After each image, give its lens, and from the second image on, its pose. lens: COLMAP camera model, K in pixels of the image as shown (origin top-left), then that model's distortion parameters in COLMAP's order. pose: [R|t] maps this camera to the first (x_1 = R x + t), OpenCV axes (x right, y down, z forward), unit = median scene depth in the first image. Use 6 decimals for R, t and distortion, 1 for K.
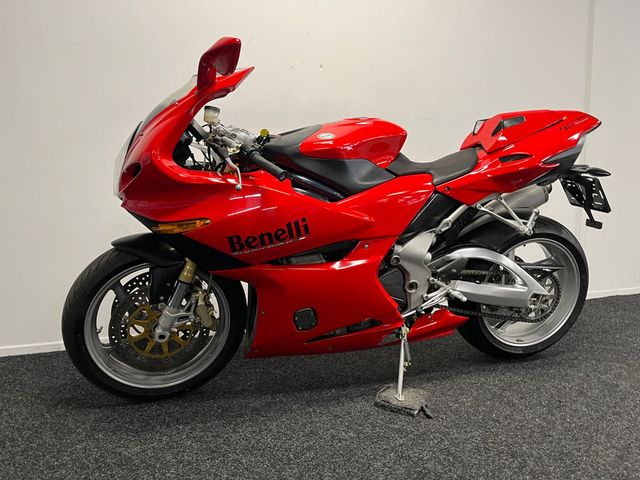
lens RADIAL K [[487.9, 0, 319.5], [0, 487.9, 242.6], [0, 0, 1]] dist [0.076429, -0.108920]
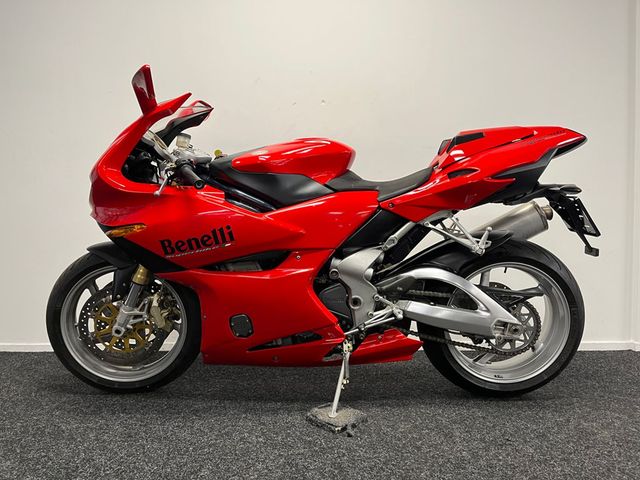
lens RADIAL K [[487.9, 0, 319.5], [0, 487.9, 242.6], [0, 0, 1]] dist [0.076429, -0.108920]
pose [[0.963111, 0.019783, -0.268378, 0.406030], [-0.048924, 0.993546, -0.102332, 0.078545], [0.264621, 0.111688, 0.957863, 0.018522]]
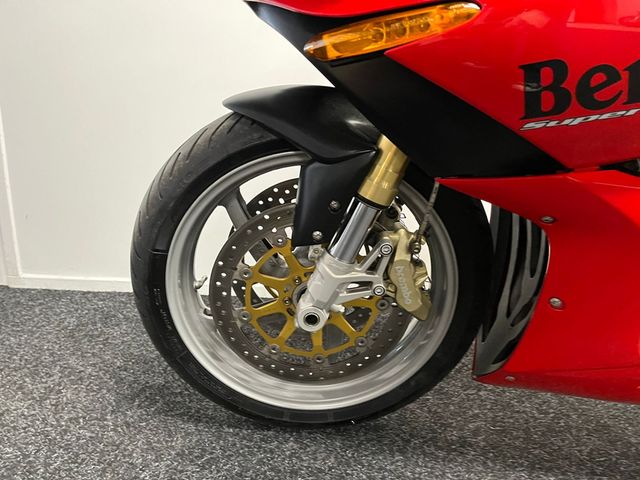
lens RADIAL K [[487.9, 0, 319.5], [0, 487.9, 242.6], [0, 0, 1]] dist [0.076429, -0.108920]
pose [[0.940814, 0.116659, -0.318213, -0.171913], [-0.082332, 0.989437, 0.119317, 0.064952], [0.328771, -0.086056, 0.940481, 0.564391]]
